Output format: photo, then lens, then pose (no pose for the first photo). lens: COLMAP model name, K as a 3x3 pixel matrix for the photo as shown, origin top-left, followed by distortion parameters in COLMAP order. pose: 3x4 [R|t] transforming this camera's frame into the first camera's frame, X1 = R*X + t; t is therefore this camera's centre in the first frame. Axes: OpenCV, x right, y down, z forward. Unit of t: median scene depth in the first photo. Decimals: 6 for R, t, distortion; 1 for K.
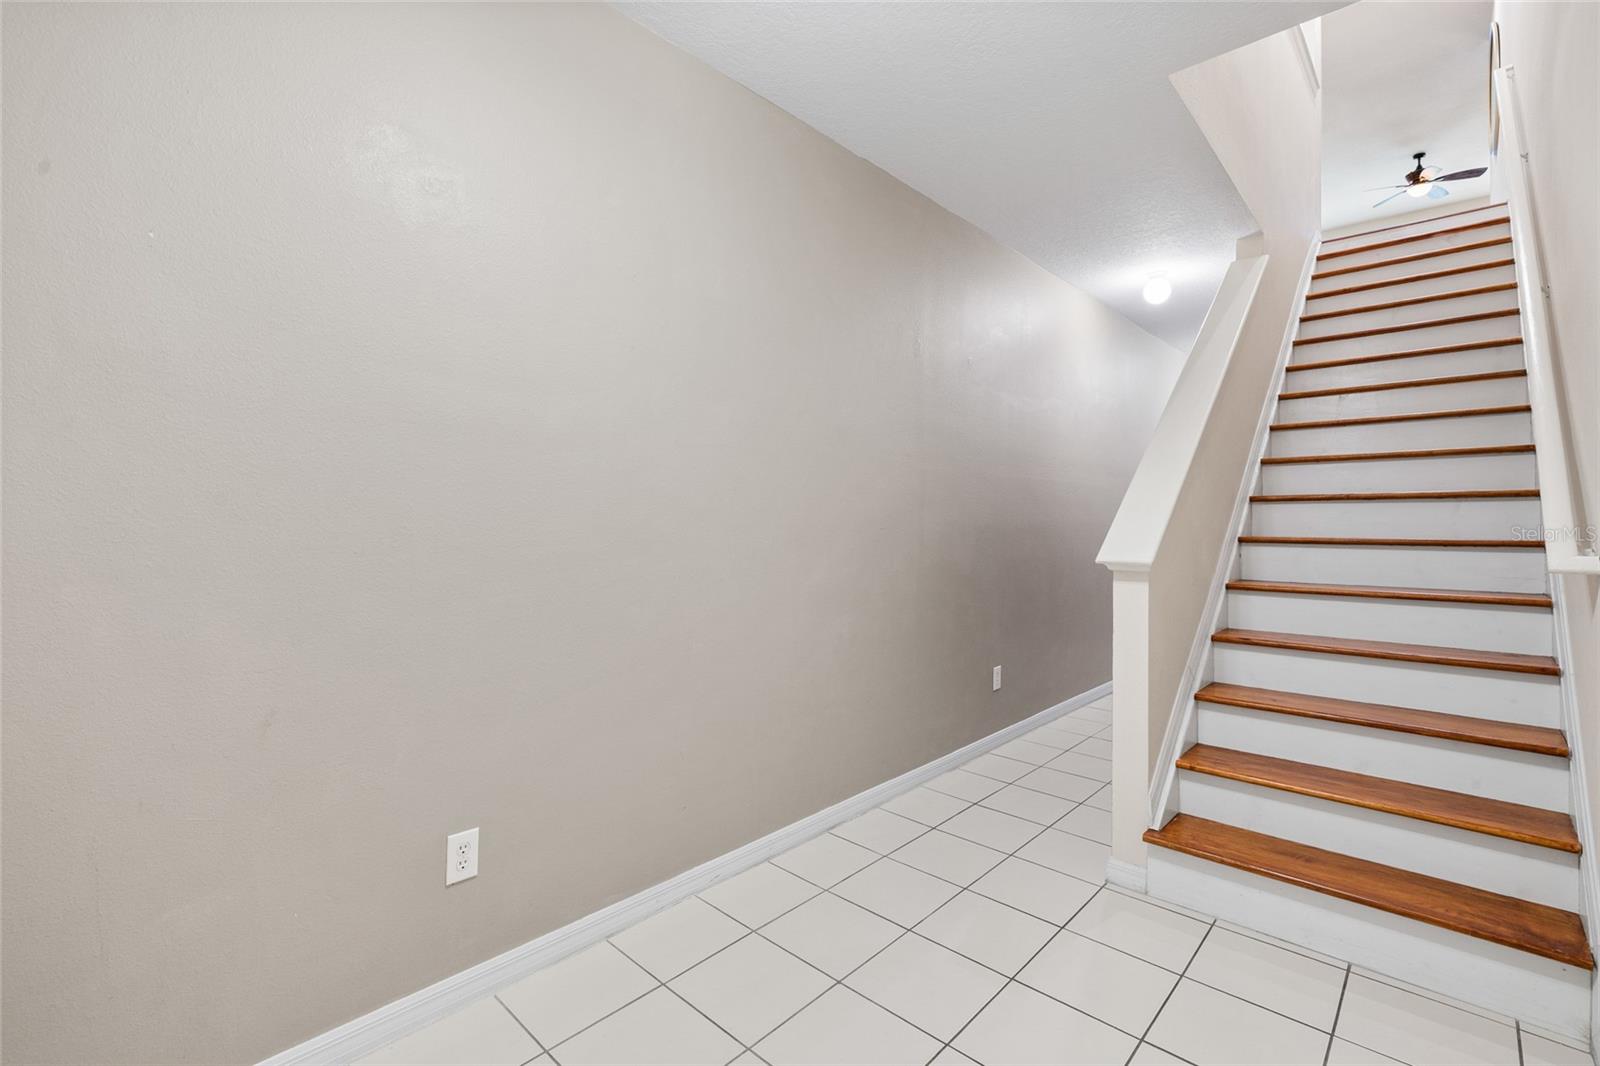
lens RADIAL K [[711.8, 0, 794.8], [0, 711.8, 525.0], [0, 0, 1]] dist [0.000053, 0.000226]
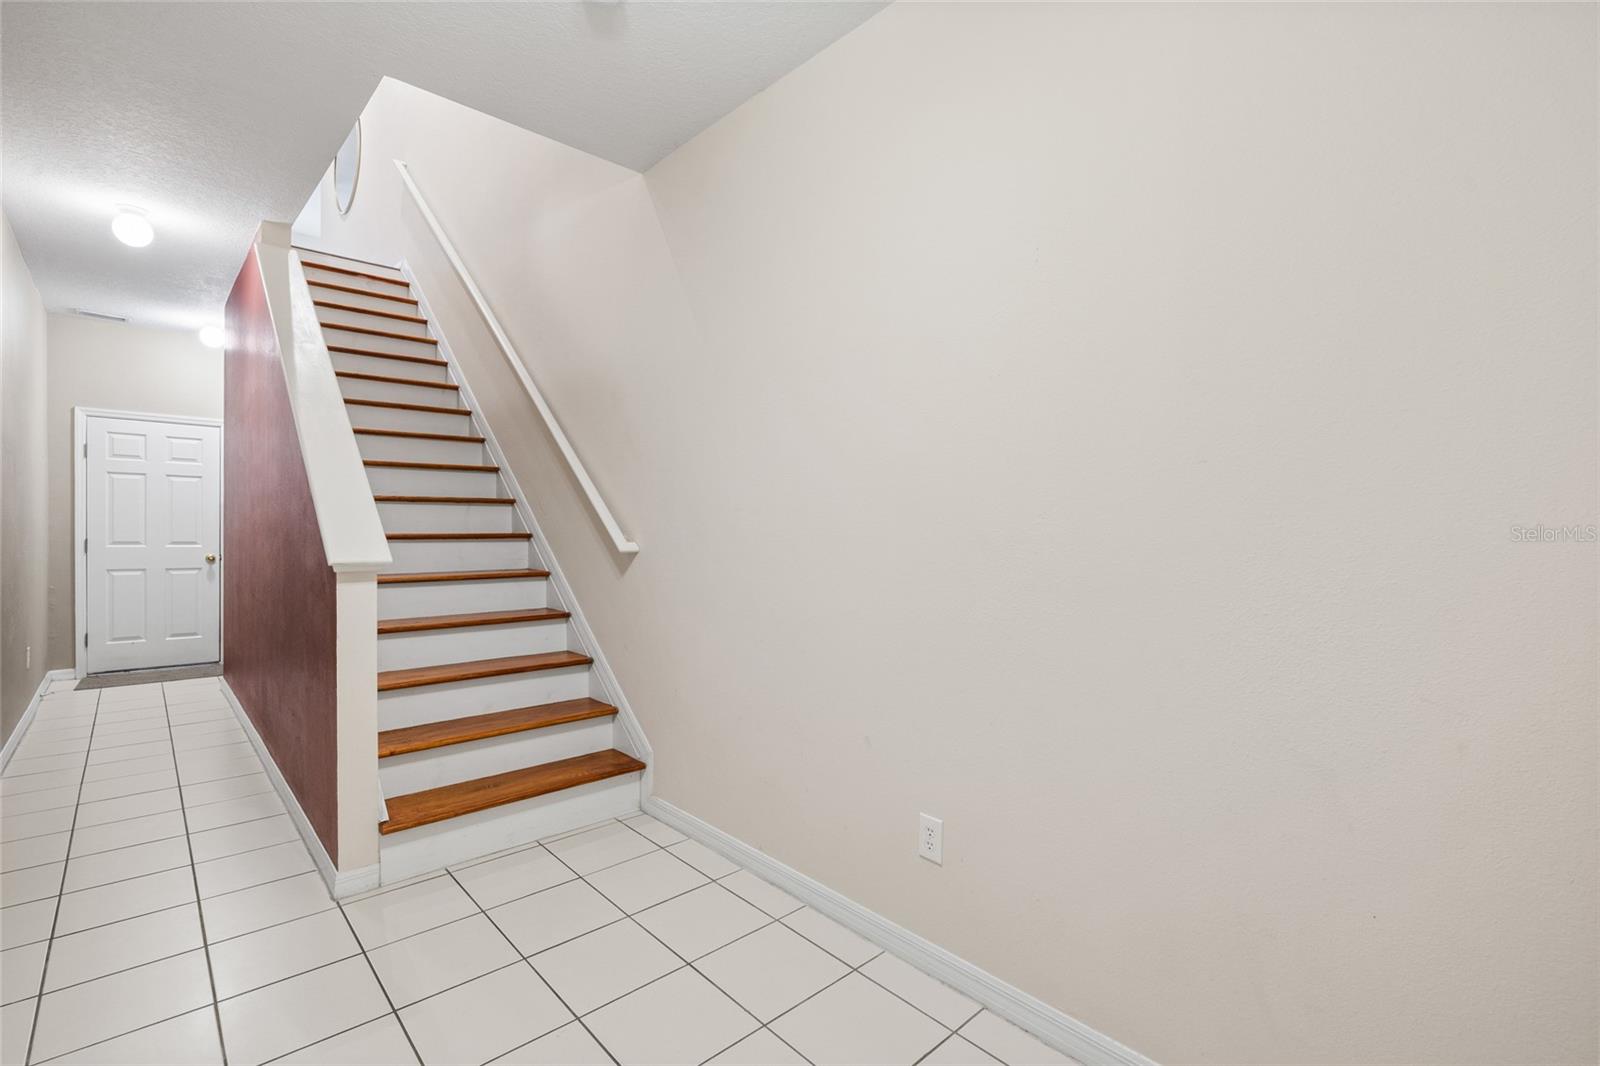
lens RADIAL K [[711.8, 0, 794.8], [0, 711.8, 525.0], [0, 0, 1]] dist [0.000053, 0.000226]
pose [[0.067182, -0.009775, 0.997693, -0.515986], [-0.020946, 0.999718, 0.011206, -0.031861], [-0.997521, -0.021651, 0.066958, 0.357557]]
